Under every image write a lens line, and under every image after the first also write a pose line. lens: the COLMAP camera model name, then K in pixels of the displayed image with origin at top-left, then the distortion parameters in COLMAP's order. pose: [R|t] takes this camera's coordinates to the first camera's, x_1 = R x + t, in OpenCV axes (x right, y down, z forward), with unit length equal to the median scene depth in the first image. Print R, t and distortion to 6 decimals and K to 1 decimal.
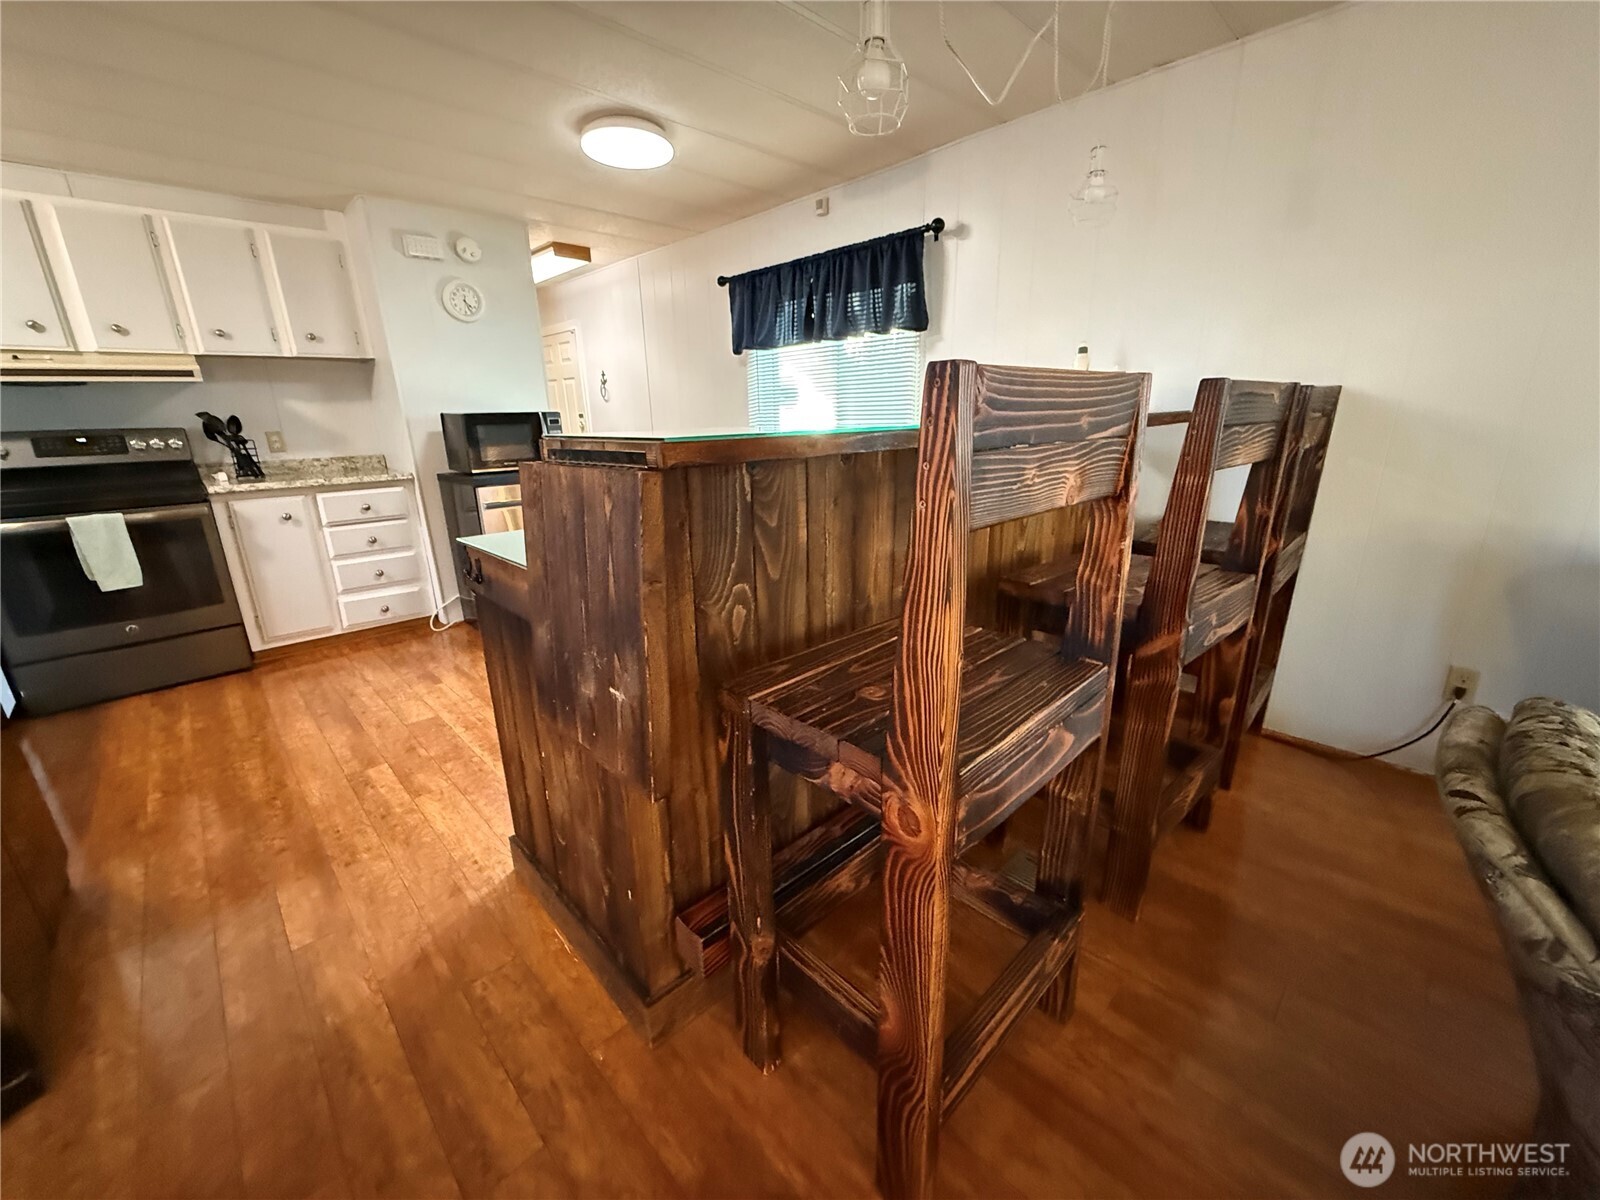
lens RADIAL K [[637.2, 0, 795.0], [0, 637.2, 600.0], [0, 0, 1]] dist [0.000641, -0.000299]
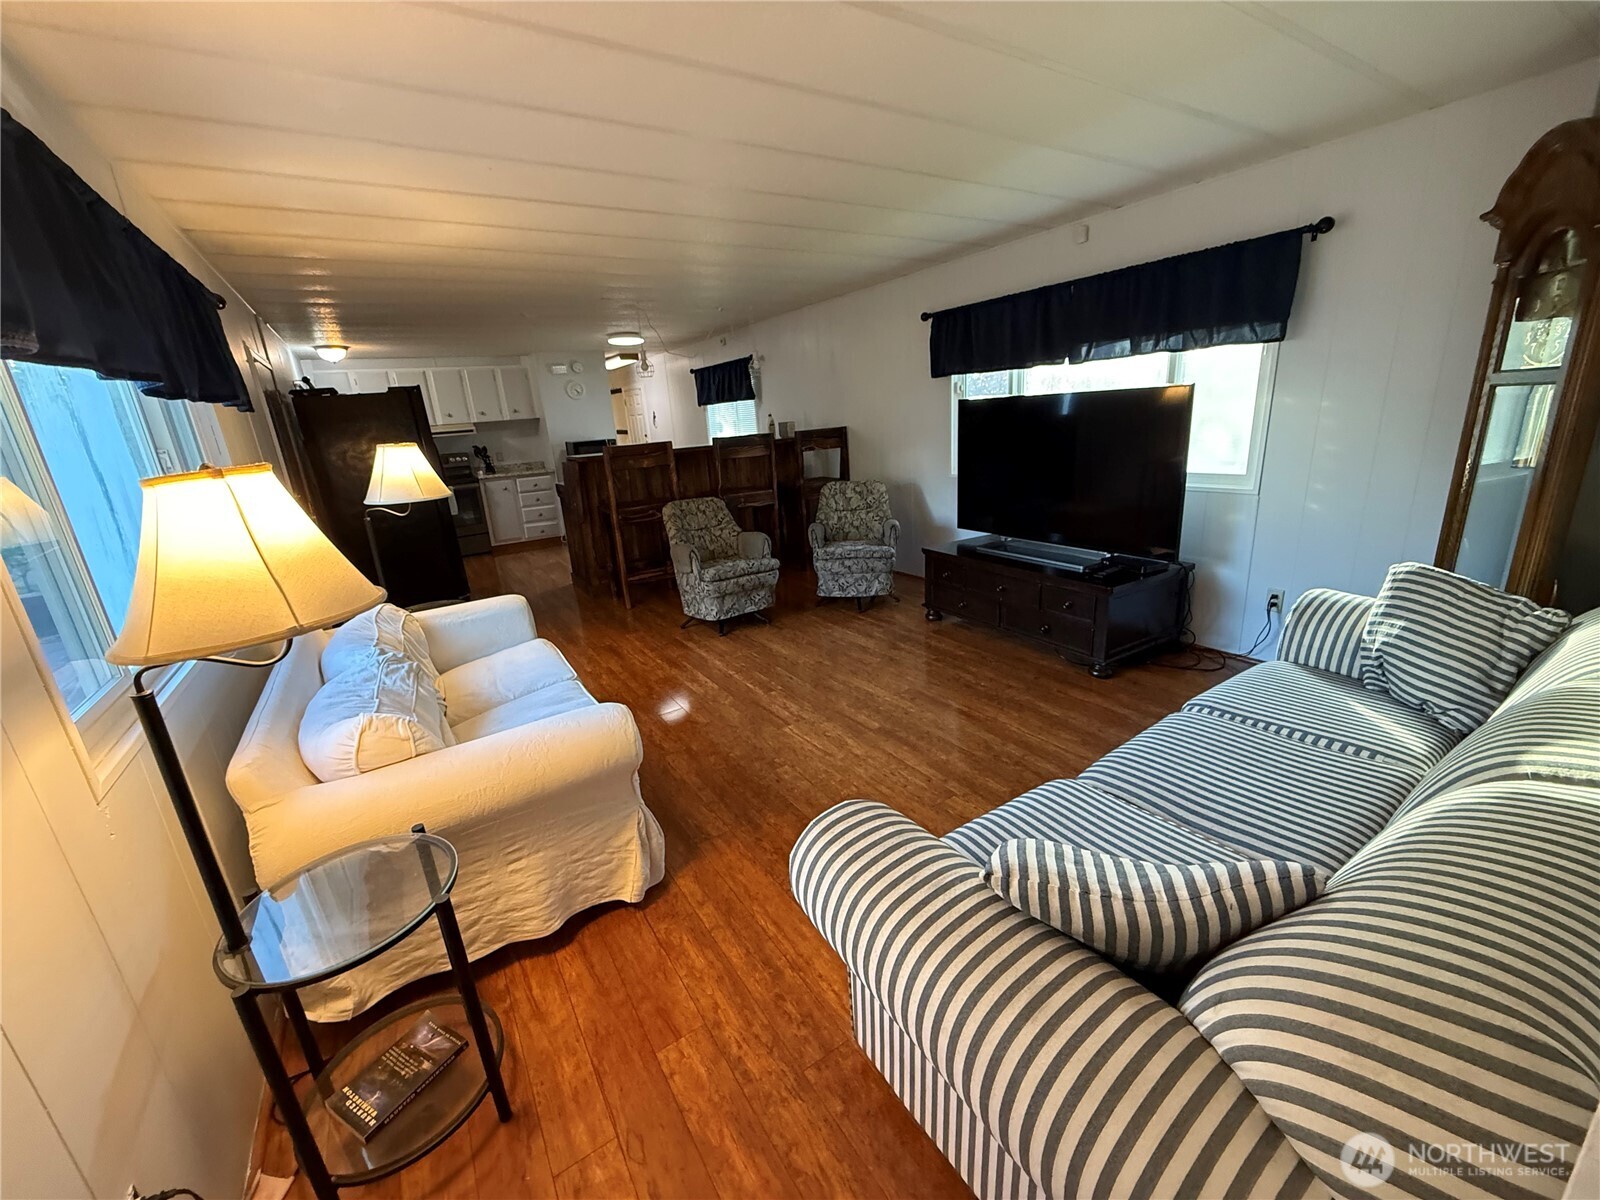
lens RADIAL K [[637.2, 0, 792.6], [0, 637.2, 600.2], [0, 0, 1]] dist [0.000641, -0.000299]
pose [[0.977668, 0.016520, -0.209503, 0.751270], [-0.015428, 0.999858, 0.006845, 0.251795], [0.209586, -0.003460, 0.977784, -1.094607]]
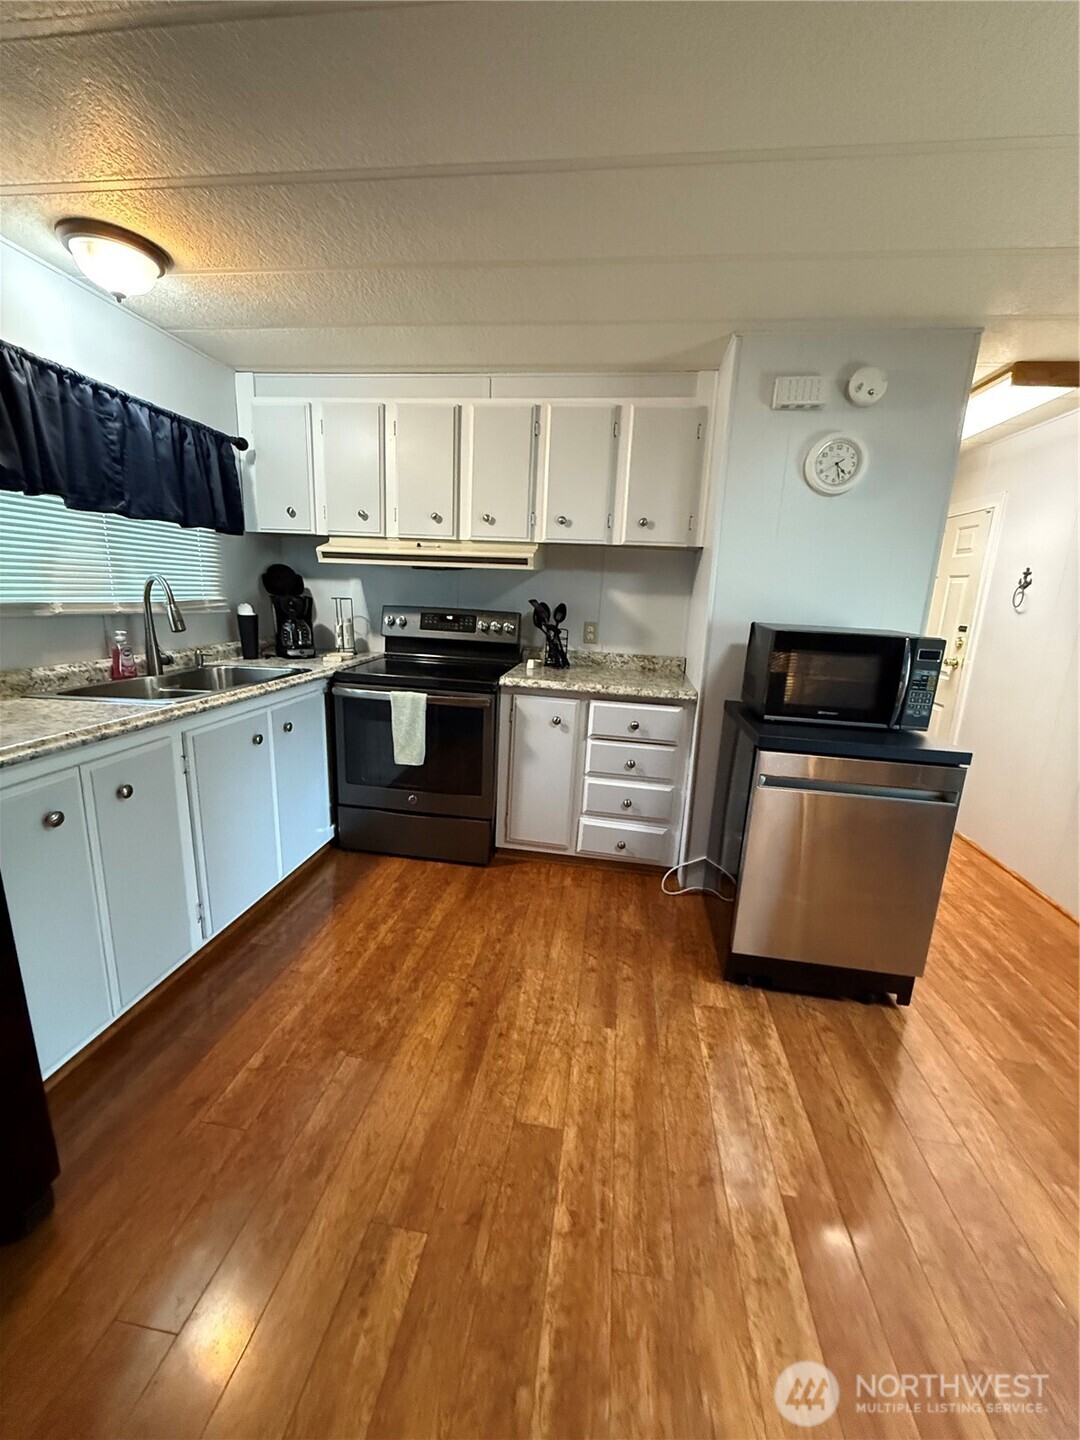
lens RADIAL K [[573.5, 0, 538.6], [0, 573.5, 716.4], [0, 0, 1]] dist [0.000641, -0.000299]
pose [[0.609867, 0.224412, -0.760067, -0.206720], [-0.285289, 0.956940, 0.053627, -0.170626], [0.739373, 0.184133, 0.647628, 0.461259]]
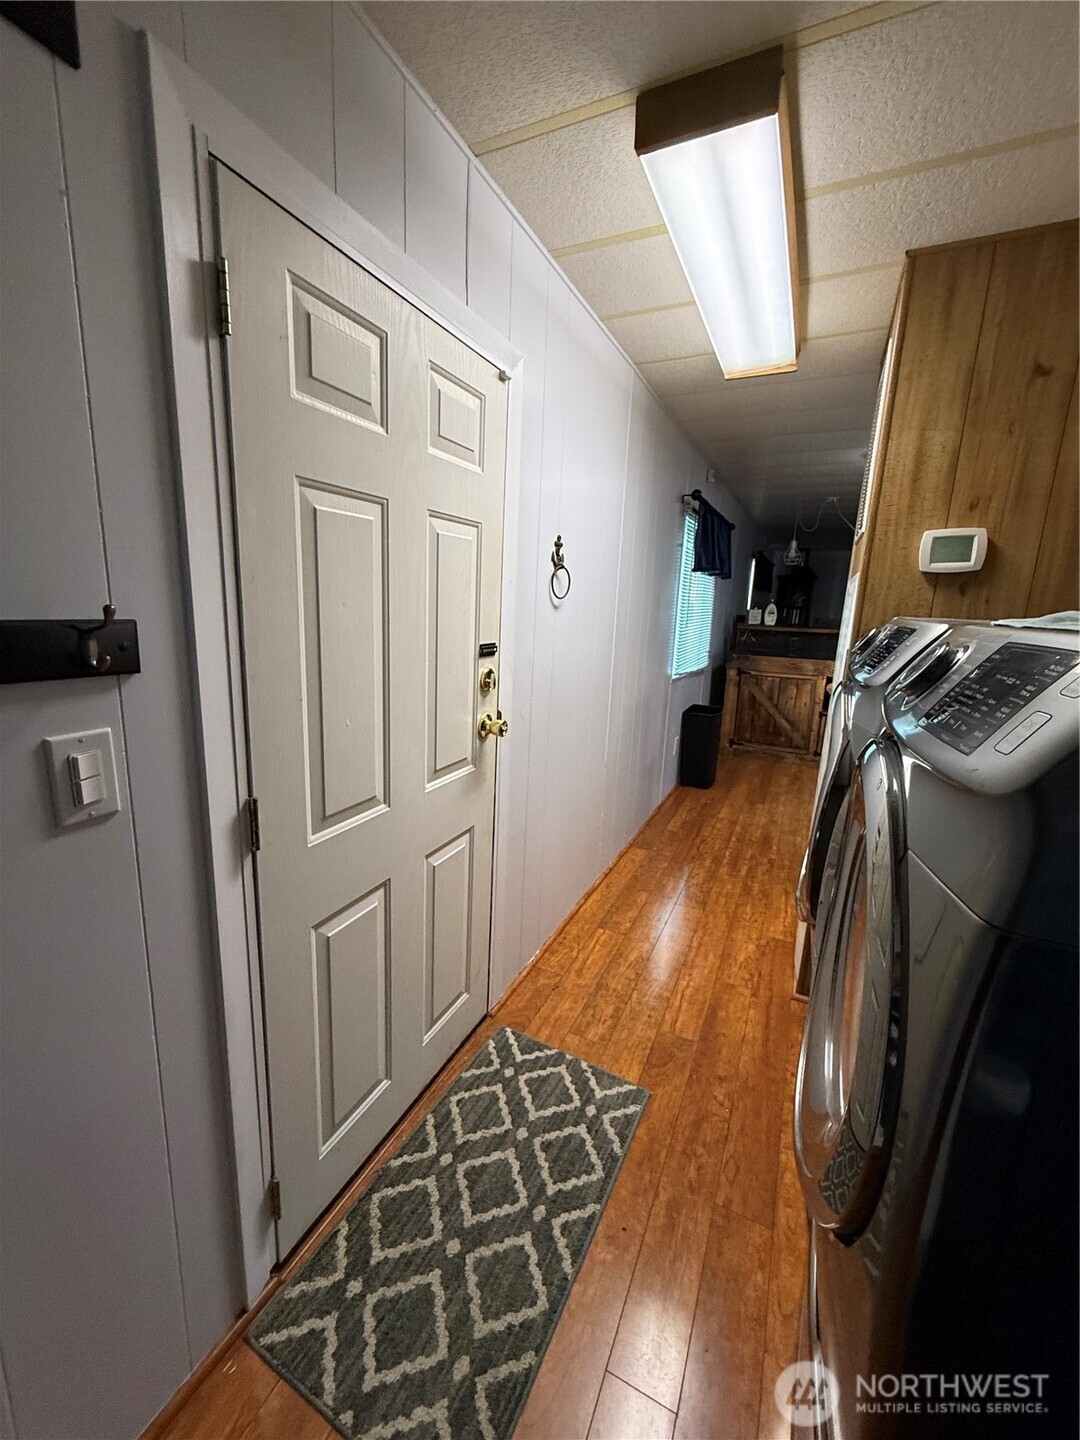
lens RADIAL K [[573.5, 0, 529.1], [0, 573.5, 720.4], [0, 0, 1]] dist [0.000641, -0.000299]
pose [[-0.337995, -0.187435, 0.922295, -1.039103], [0.242800, 0.929430, 0.277864, -0.570397], [-0.909290, 0.317850, -0.268633, 1.838594]]
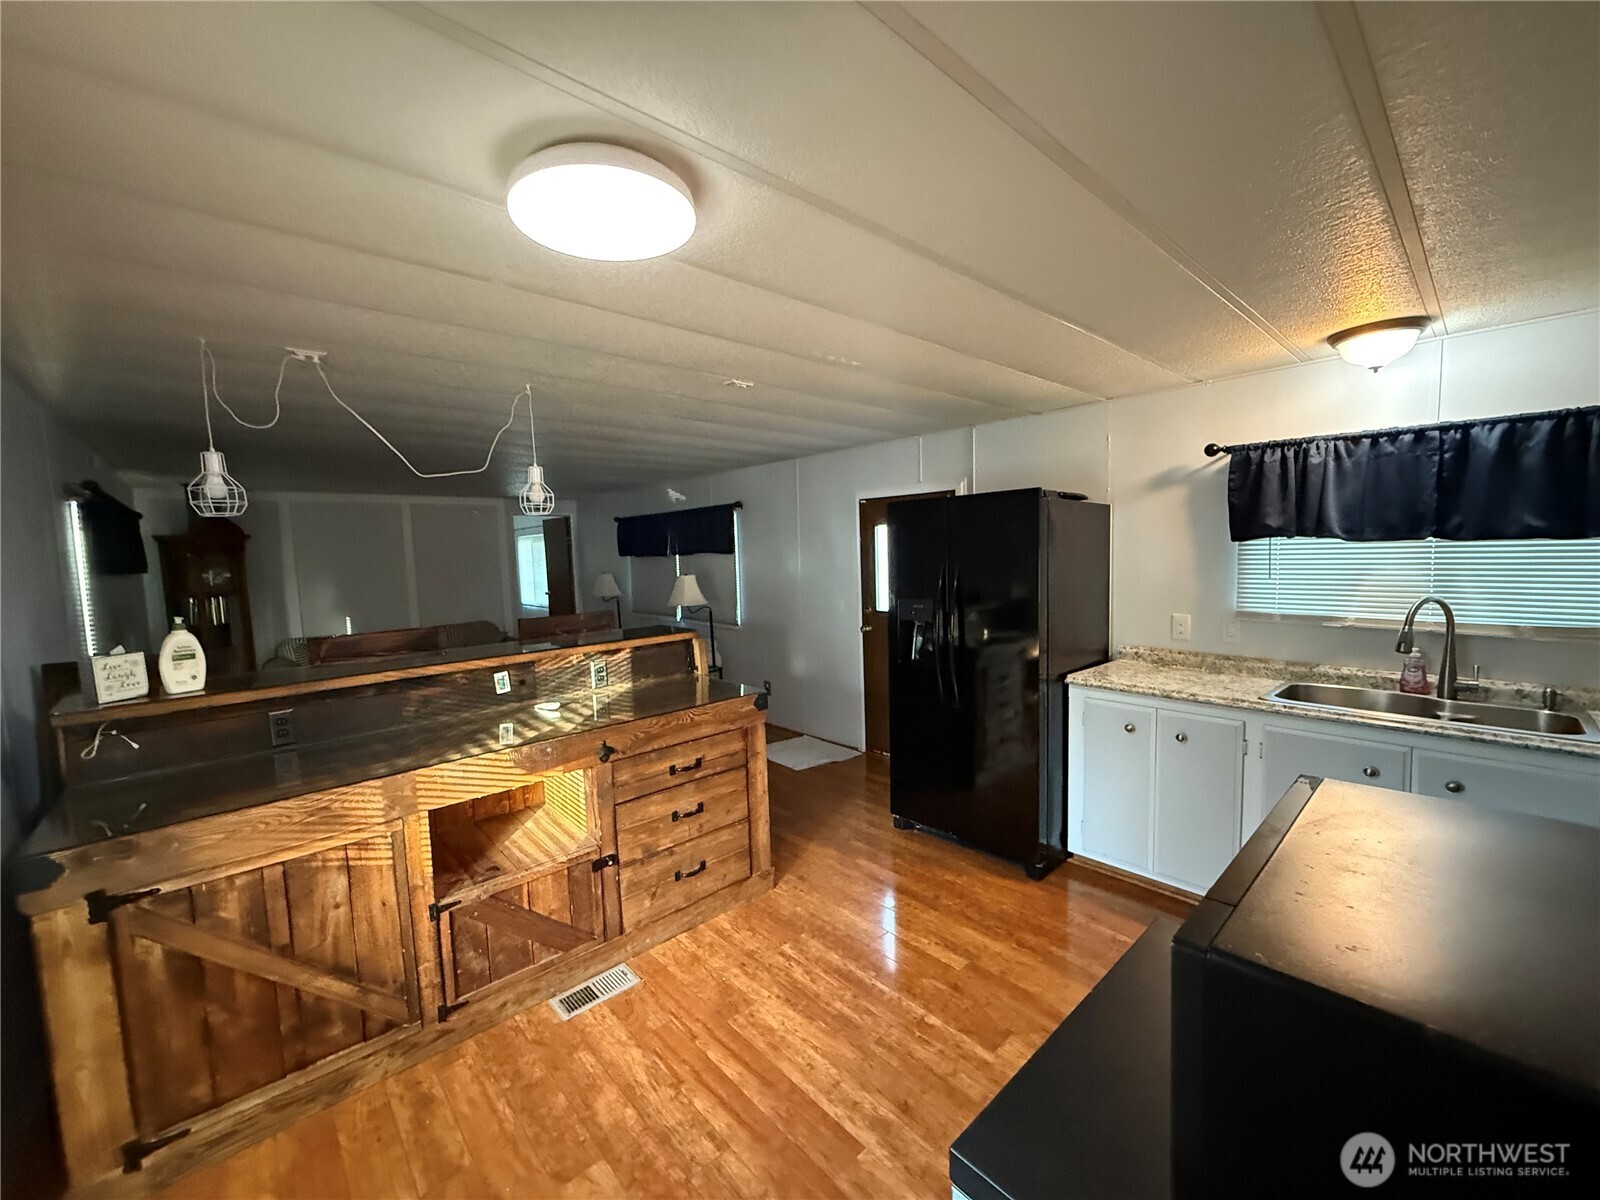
lens RADIAL K [[637.2, 0, 796.6], [0, 637.2, 600.4], [0, 0, 1]] dist [0.000641, -0.000299]
pose [[-0.997862, 0.053506, 0.037521, -0.319166], [0.063452, 0.930653, 0.360359, -0.465832], [-0.015637, 0.361969, -0.932059, 1.214466]]
